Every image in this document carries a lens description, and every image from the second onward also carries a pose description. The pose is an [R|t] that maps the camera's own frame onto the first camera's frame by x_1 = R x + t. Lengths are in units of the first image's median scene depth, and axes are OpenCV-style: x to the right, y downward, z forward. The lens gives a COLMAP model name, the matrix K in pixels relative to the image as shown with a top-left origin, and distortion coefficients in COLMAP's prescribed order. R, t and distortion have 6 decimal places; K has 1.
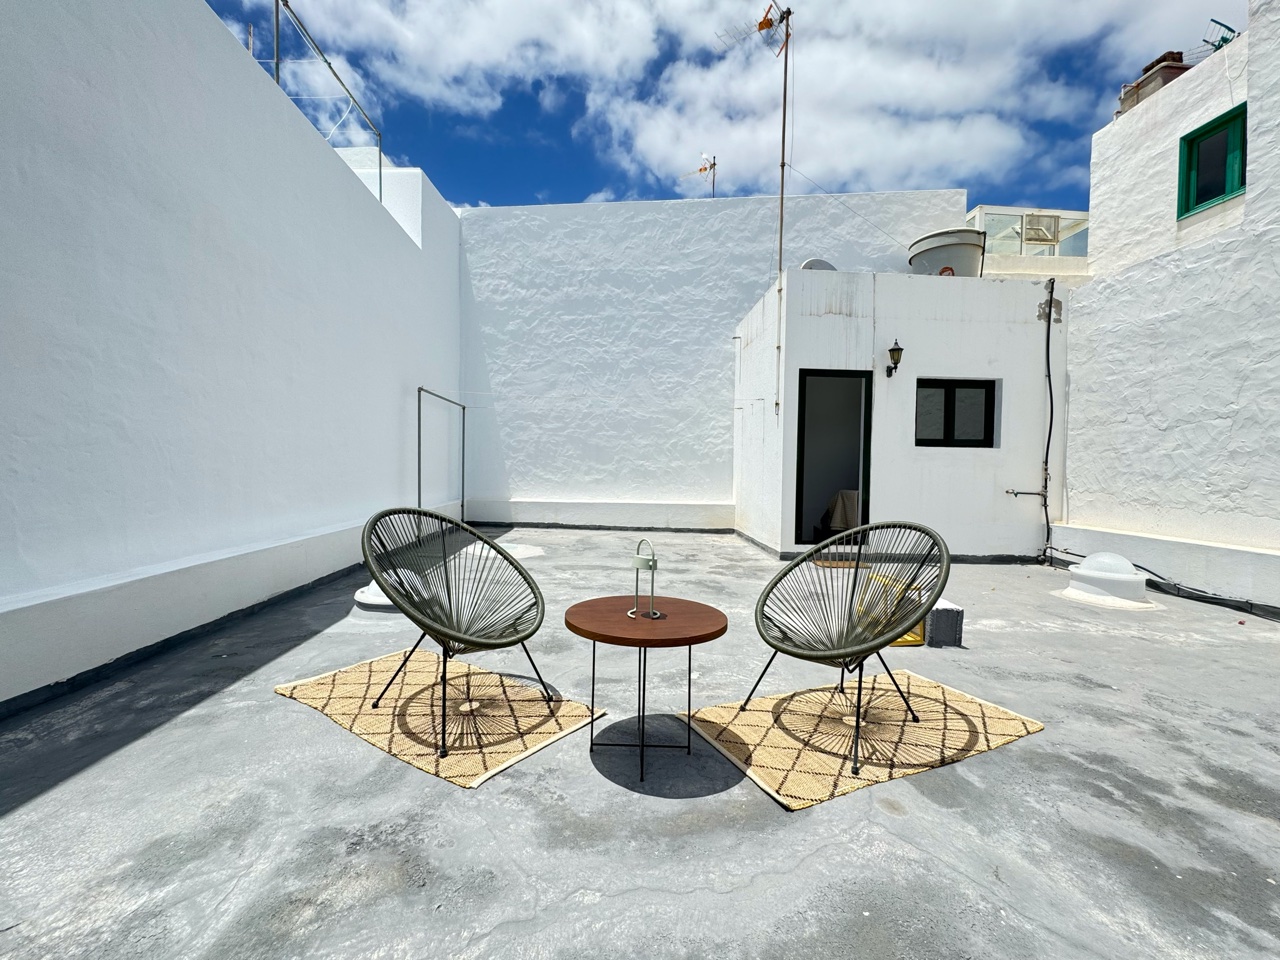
lens RADIAL K [[537.5, 0, 638.6], [0, 537.5, 481.1], [0, 0, 1]] dist [-0.002628, 0.000286]
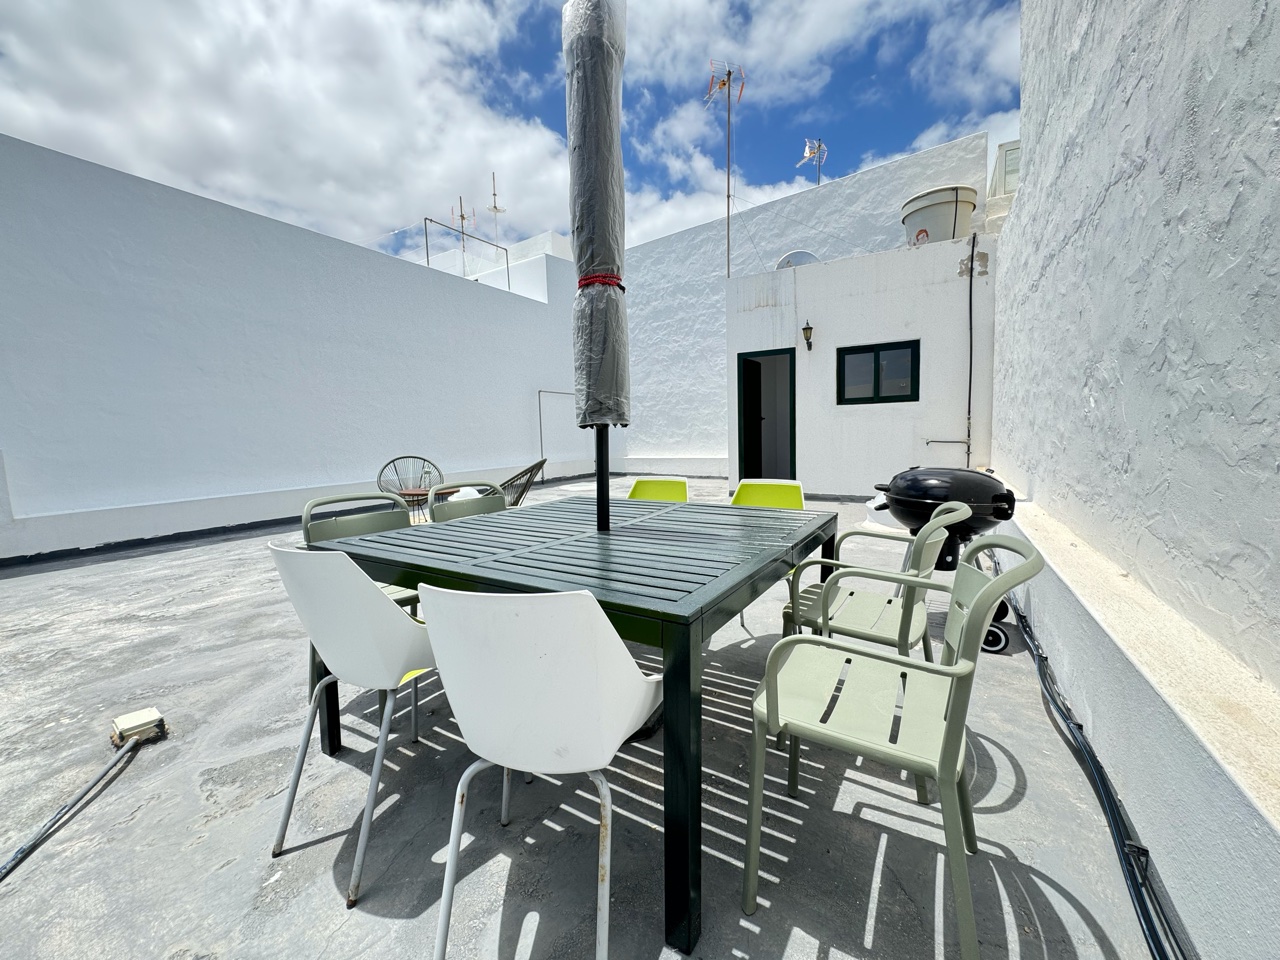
lens RADIAL K [[511.4, 0, 638.1], [0, 511.4, 481.3], [0, 0, 1]] dist [-0.002489, 0.000222]
pose [[0.839164, 0.010862, -0.543770, 0.662122], [0.027987, 0.997614, 0.063118, 0.016823], [0.543158, -0.068185, 0.836858, -0.181161]]
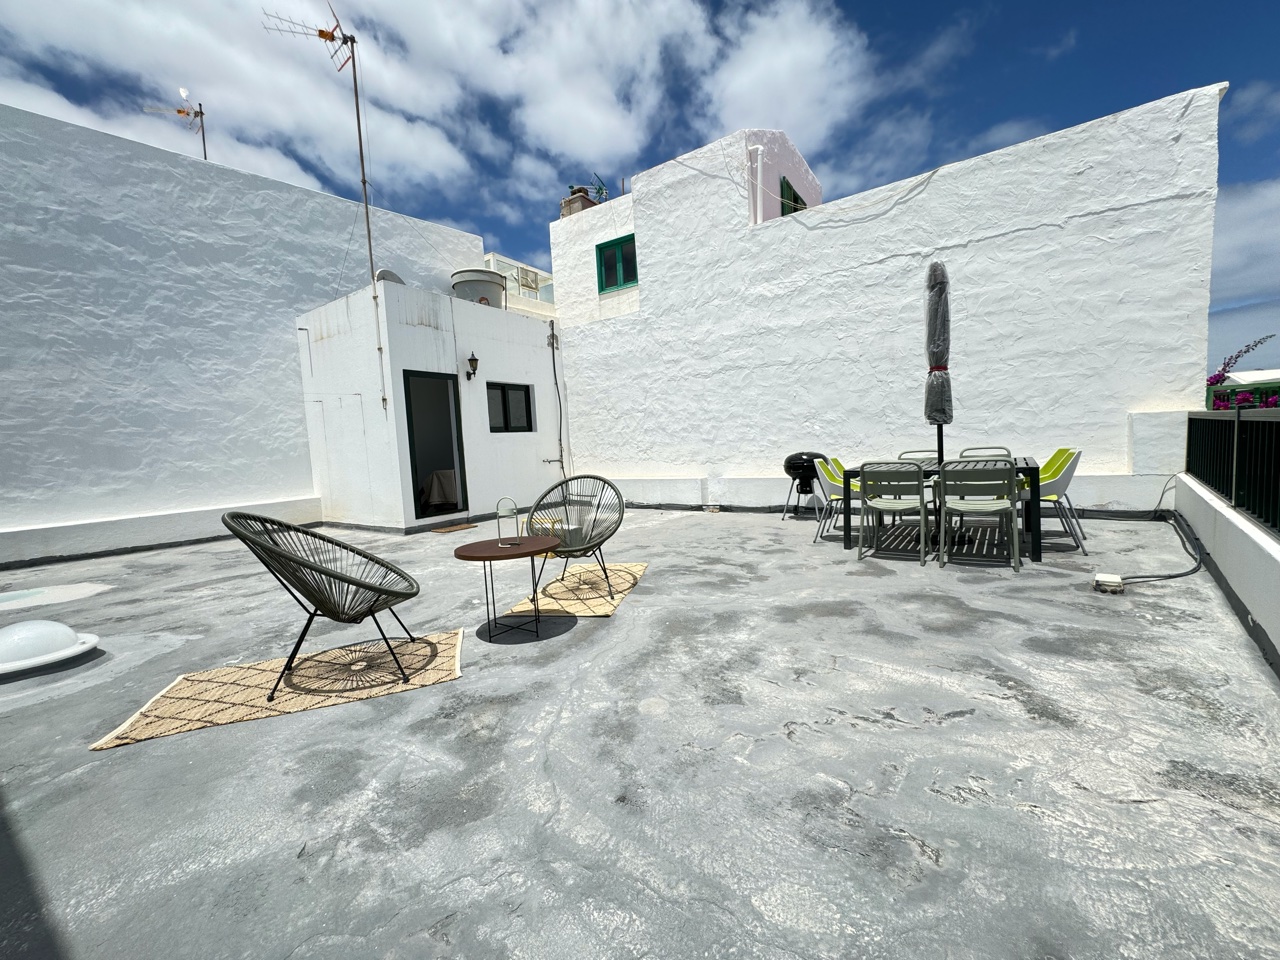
lens RADIAL K [[511.4, 0, 638.1], [0, 511.4, 481.3], [0, 0, 1]] dist [-0.002489, 0.000222]
pose [[0.596455, -0.110708, 0.794975, -0.256280], [0.087672, 0.993502, 0.072576, -0.003611], [-0.797844, 0.026409, 0.602285, -0.056854]]
